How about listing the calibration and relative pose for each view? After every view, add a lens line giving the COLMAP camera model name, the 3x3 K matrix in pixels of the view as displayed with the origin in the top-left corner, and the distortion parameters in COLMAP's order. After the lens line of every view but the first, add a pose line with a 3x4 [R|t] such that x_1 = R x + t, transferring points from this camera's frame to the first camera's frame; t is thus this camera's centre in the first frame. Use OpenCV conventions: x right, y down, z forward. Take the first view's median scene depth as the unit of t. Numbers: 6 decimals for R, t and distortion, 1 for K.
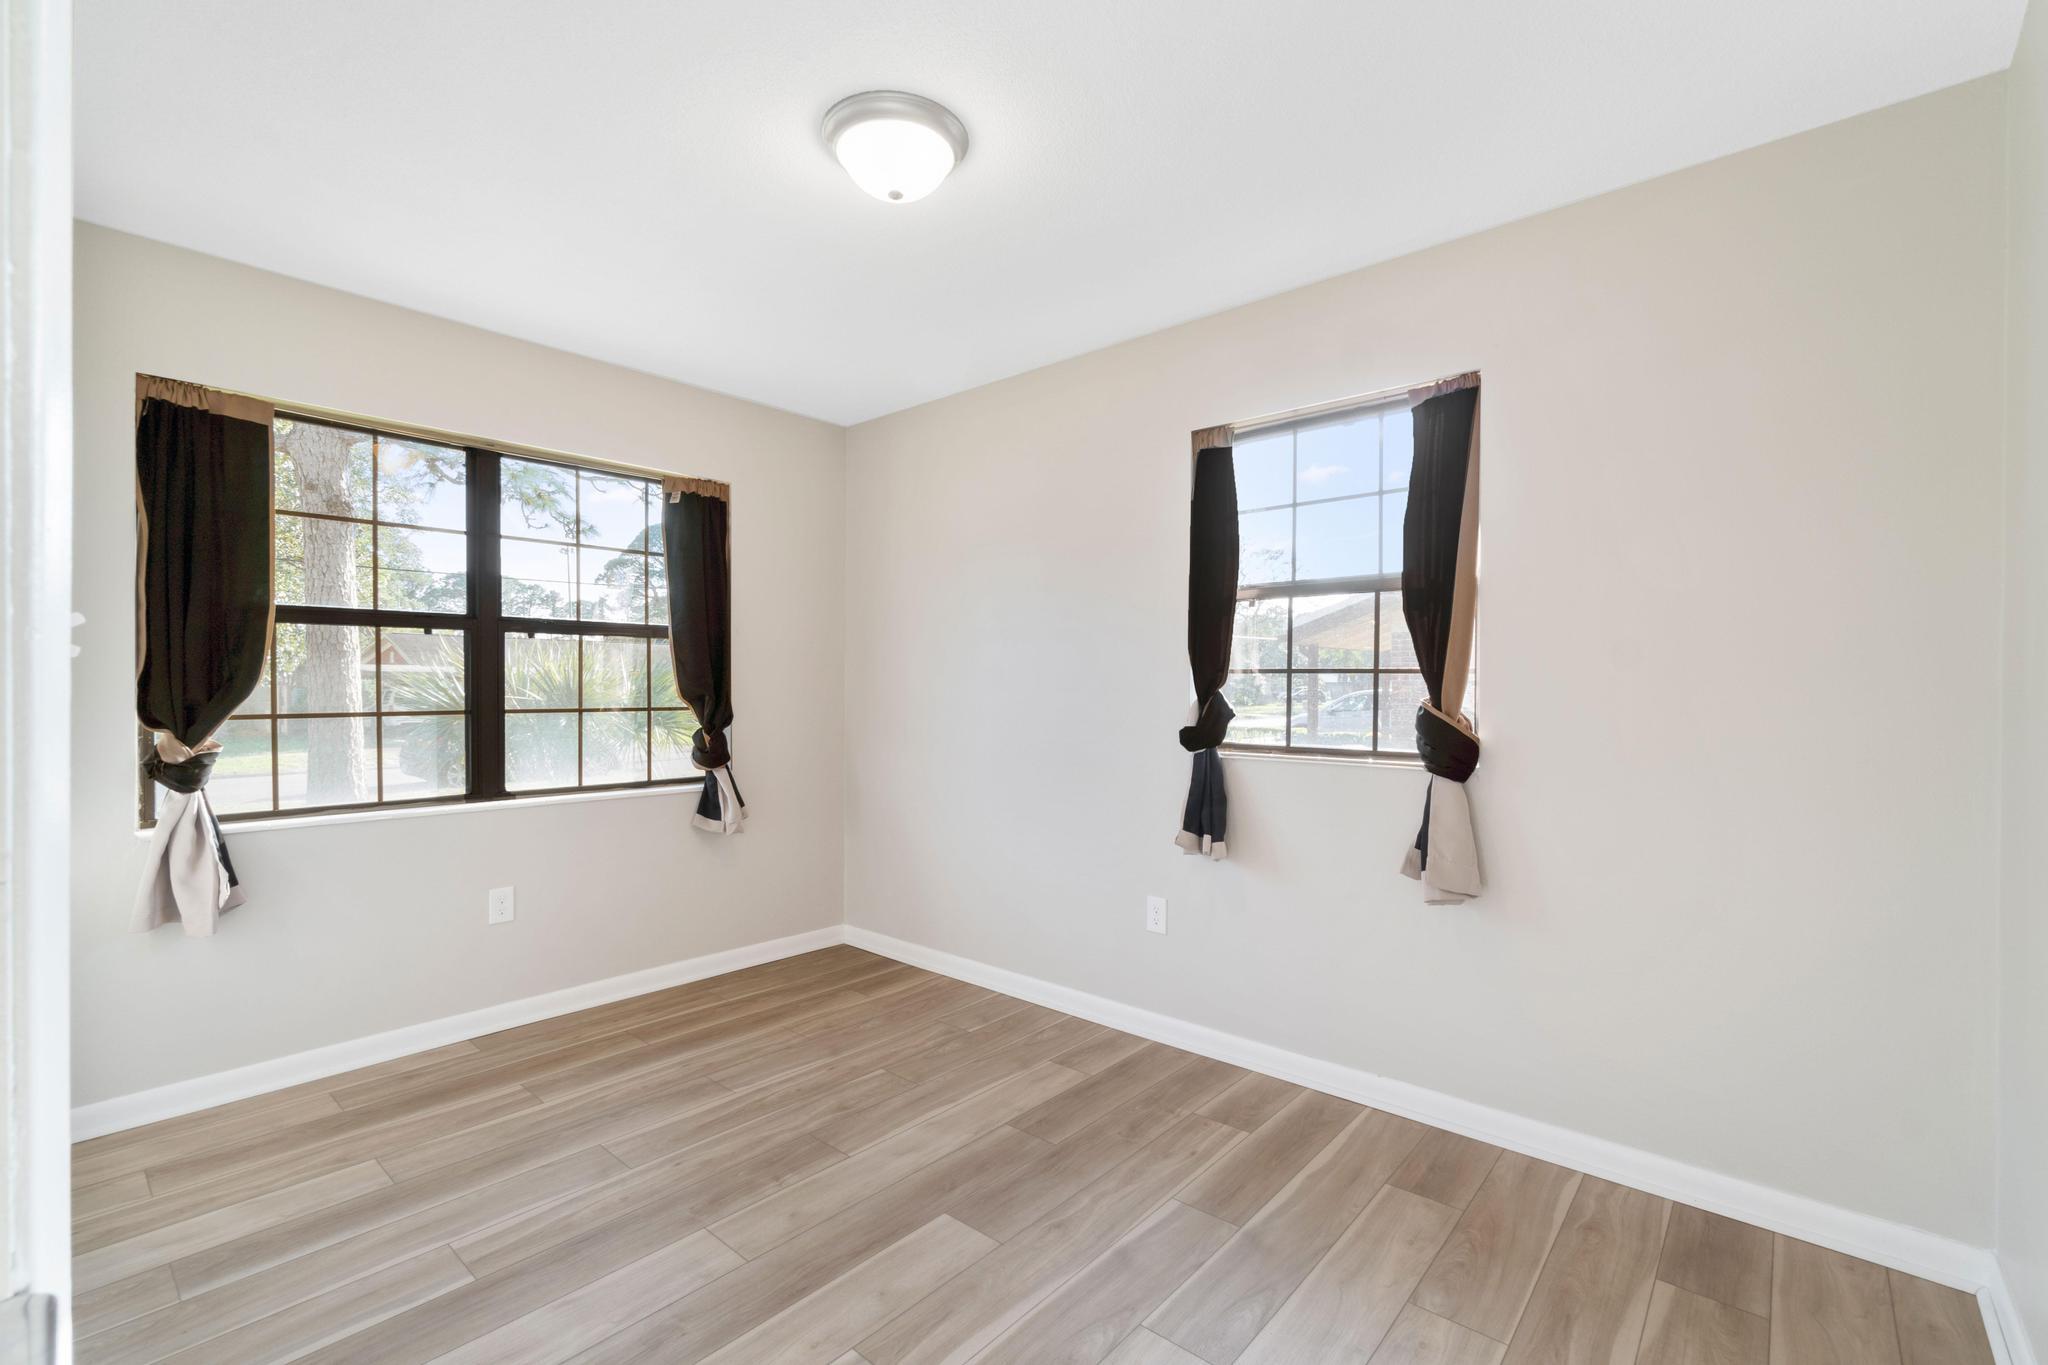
lens RADIAL K [[890.6, 0, 1011.9], [0, 890.6, 684.2], [0, 0, 1]] dist [-0.002374, 0.000155]
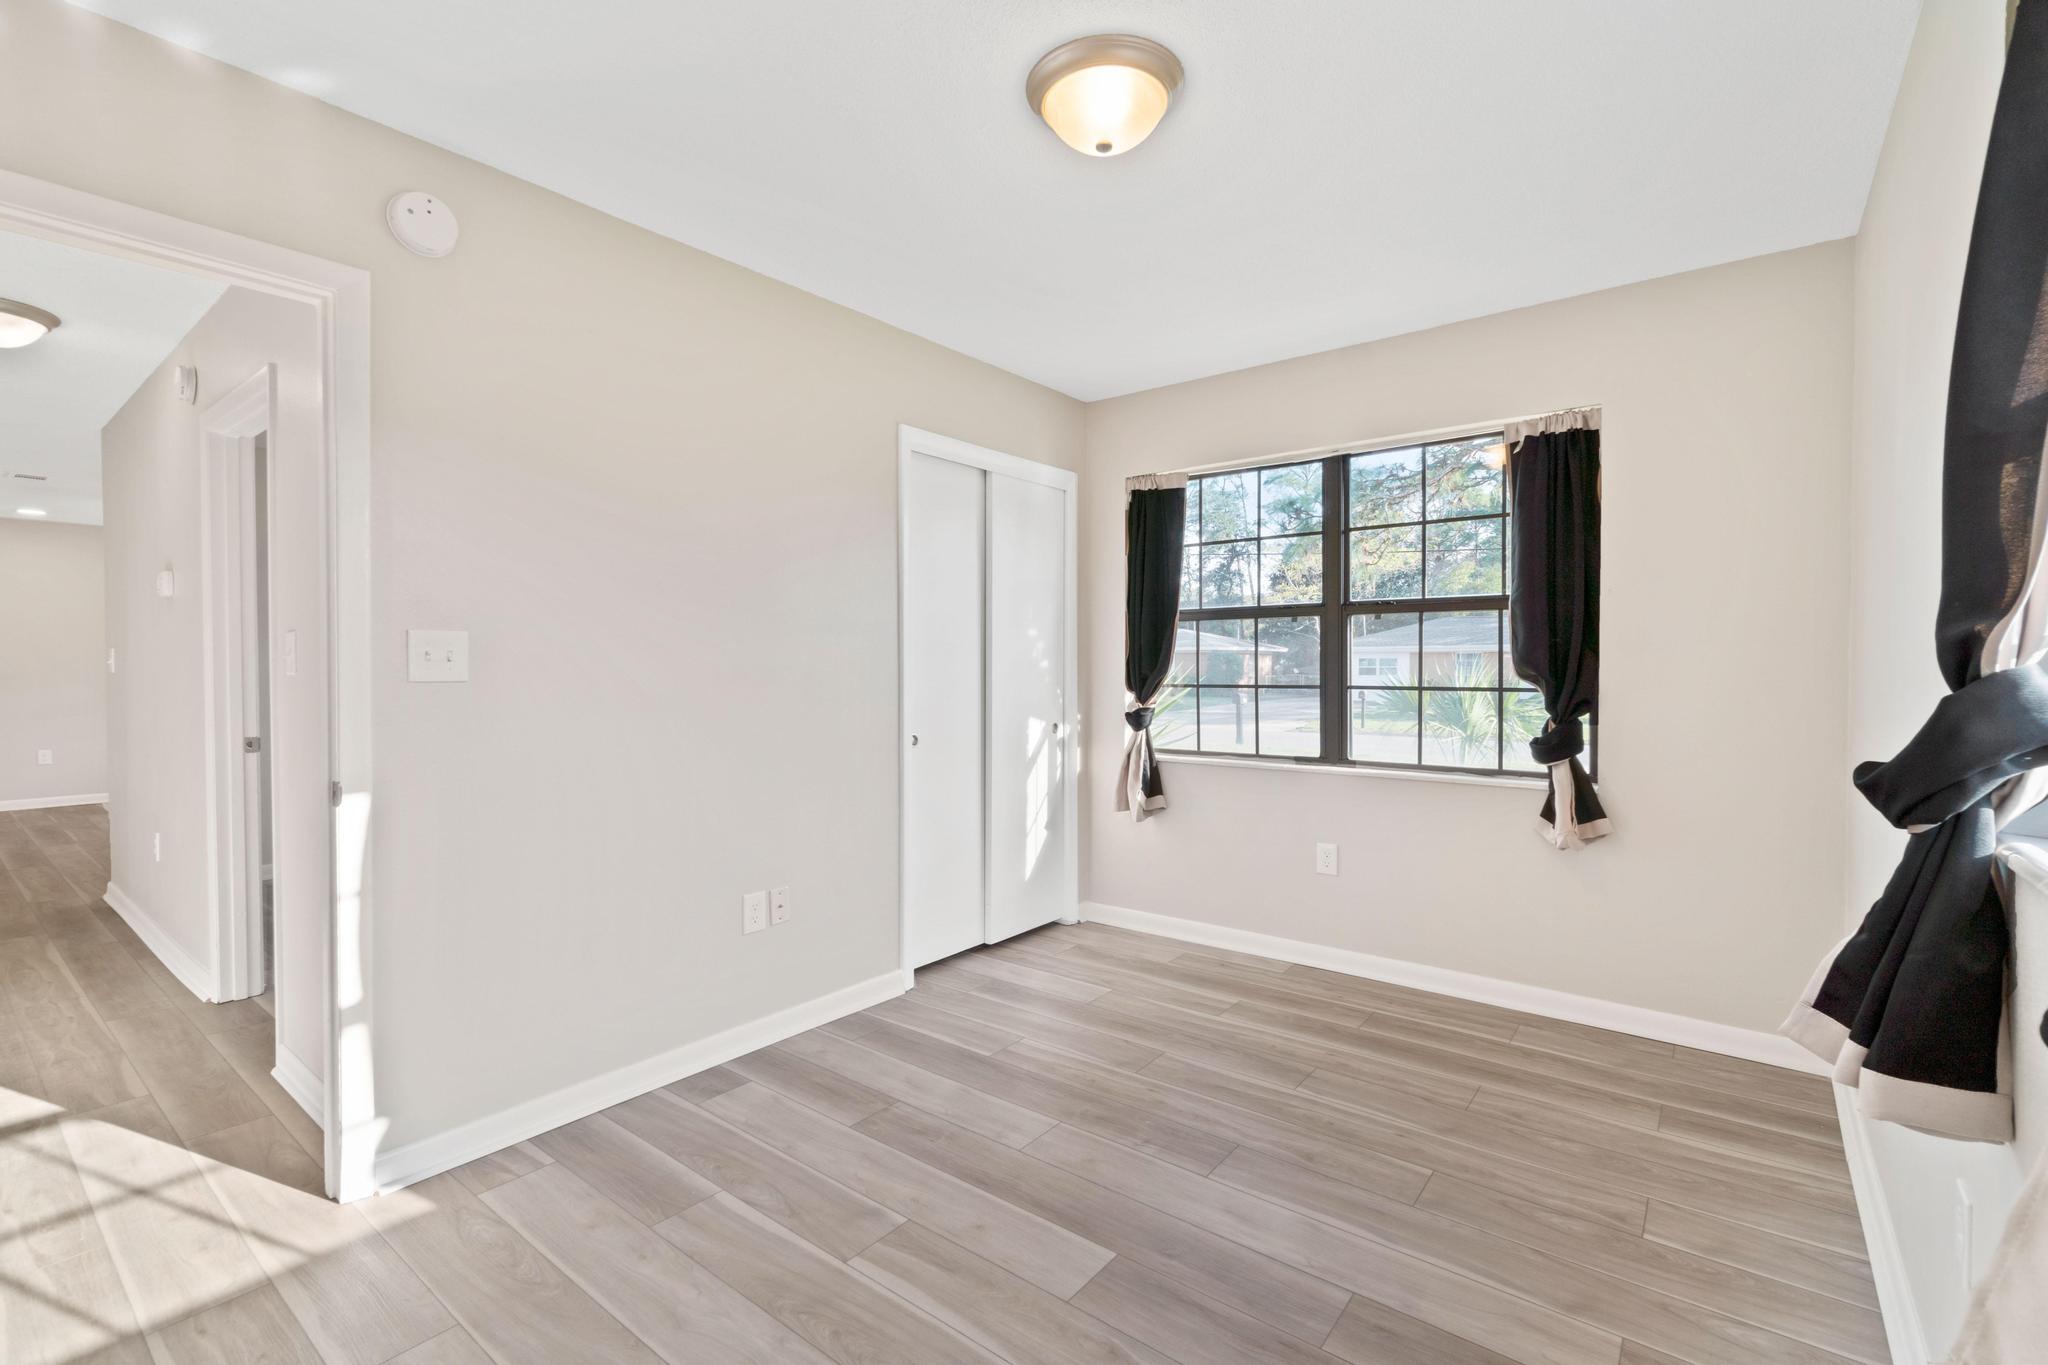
lens RADIAL K [[871.4, 0, 1024.4], [0, 871.4, 663.7], [0, 0, 1]] dist [0.000824, 0.000094]
pose [[0.084975, -0.003610, -0.996377, 0.535644], [0.005302, 0.999981, -0.003171, 0.003002], [0.996369, -0.005014, 0.084992, 0.567456]]
